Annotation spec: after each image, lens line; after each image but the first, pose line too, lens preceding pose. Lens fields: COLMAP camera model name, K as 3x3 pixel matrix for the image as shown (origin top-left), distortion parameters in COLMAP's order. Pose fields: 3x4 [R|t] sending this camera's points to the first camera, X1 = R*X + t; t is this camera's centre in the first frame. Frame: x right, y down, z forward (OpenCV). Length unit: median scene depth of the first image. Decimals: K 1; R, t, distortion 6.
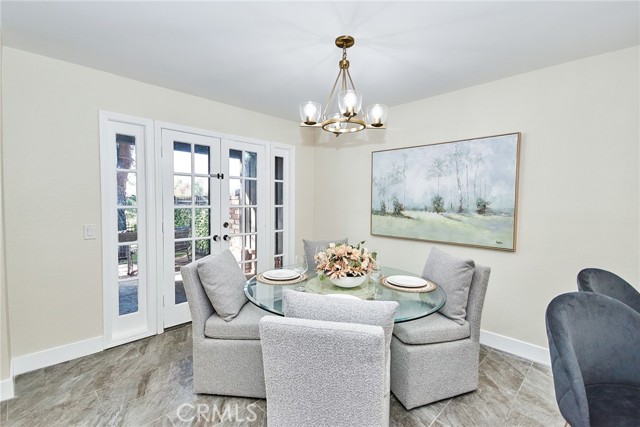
lens RADIAL K [[279.1, 0, 320.0], [0, 279.1, 213.5], [0, 0, 1]] dist [0.000970, -0.000014]
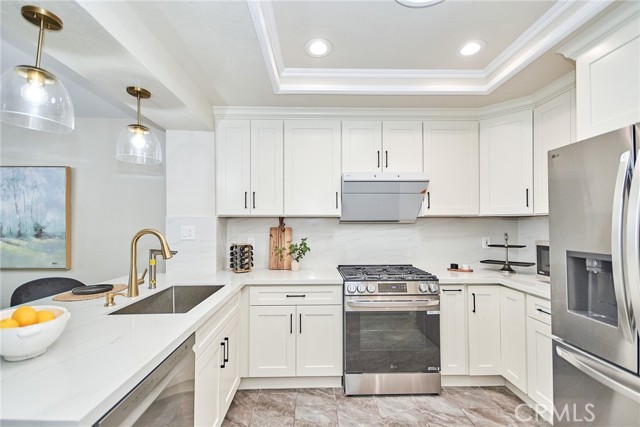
lens RADIAL K [[276.8, 0, 321.2], [0, 276.8, 218.4], [0, 0, 1]] dist [0.000143, -0.000244]
pose [[0.686242, 0.004846, 0.727357, 0.544175], [0.037920, 0.998380, -0.042429, 0.013197], [-0.726384, 0.056698, 0.684946, -0.496575]]
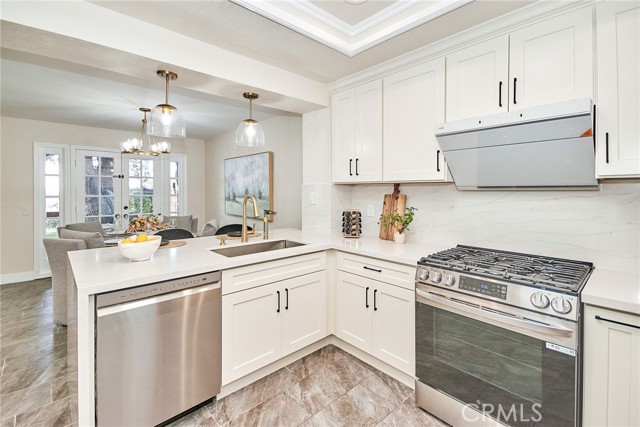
lens RADIAL K [[287.7, 0, 337.1], [0, 287.7, 191.4], [0, 0, 1]] dist [-0.000481, -0.000248]
pose [[0.999500, -0.007558, -0.030700, 1.073504], [0.006375, 0.999240, -0.038465, 0.023258], [0.030967, 0.038250, 0.998788, -0.681946]]
